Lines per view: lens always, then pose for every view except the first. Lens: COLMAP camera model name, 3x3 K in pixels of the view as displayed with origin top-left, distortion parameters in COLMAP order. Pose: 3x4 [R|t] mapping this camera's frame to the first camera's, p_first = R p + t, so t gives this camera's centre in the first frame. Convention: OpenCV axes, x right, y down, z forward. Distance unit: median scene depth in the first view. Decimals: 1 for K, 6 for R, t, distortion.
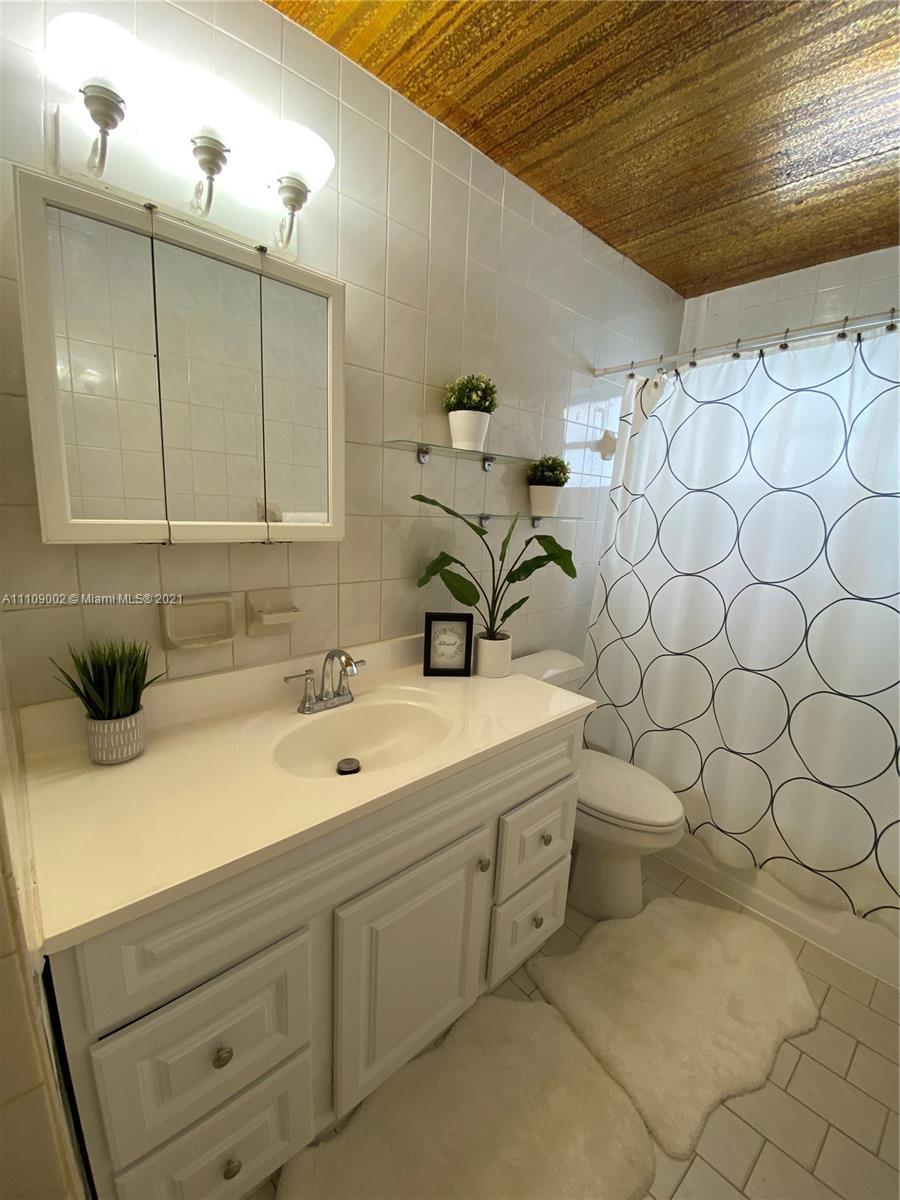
lens RADIAL K [[481.3, 0, 445.1], [0, 481.3, 600.8], [0, 0, 1]] dist [0.015305, -0.018374]
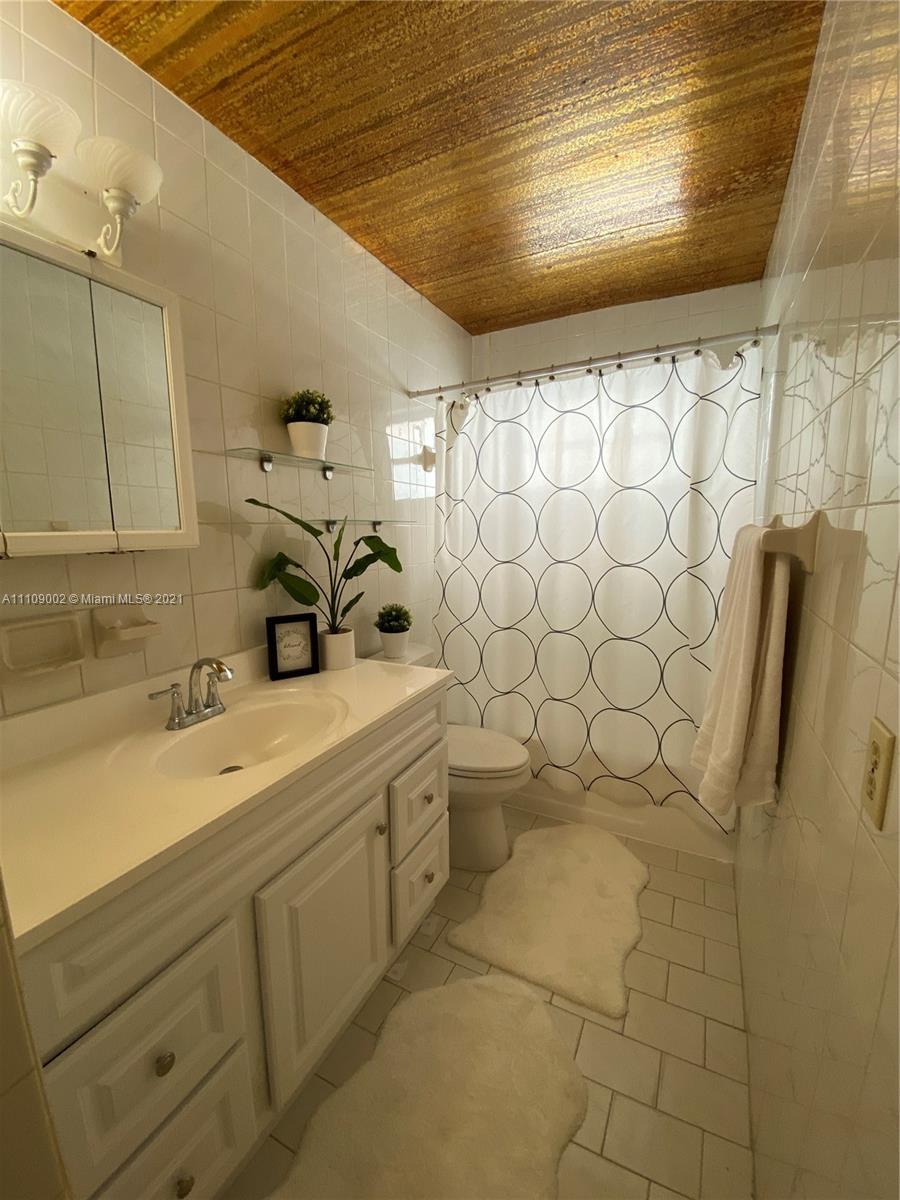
lens RADIAL K [[481.3, 0, 445.1], [0, 481.3, 600.8], [0, 0, 1]] dist [0.015305, -0.018374]
pose [[0.930427, -0.110361, 0.349465, -0.093245], [0.124294, 0.992089, -0.017623, 0.059588], [-0.344756, 0.059833, 0.936784, -0.090663]]
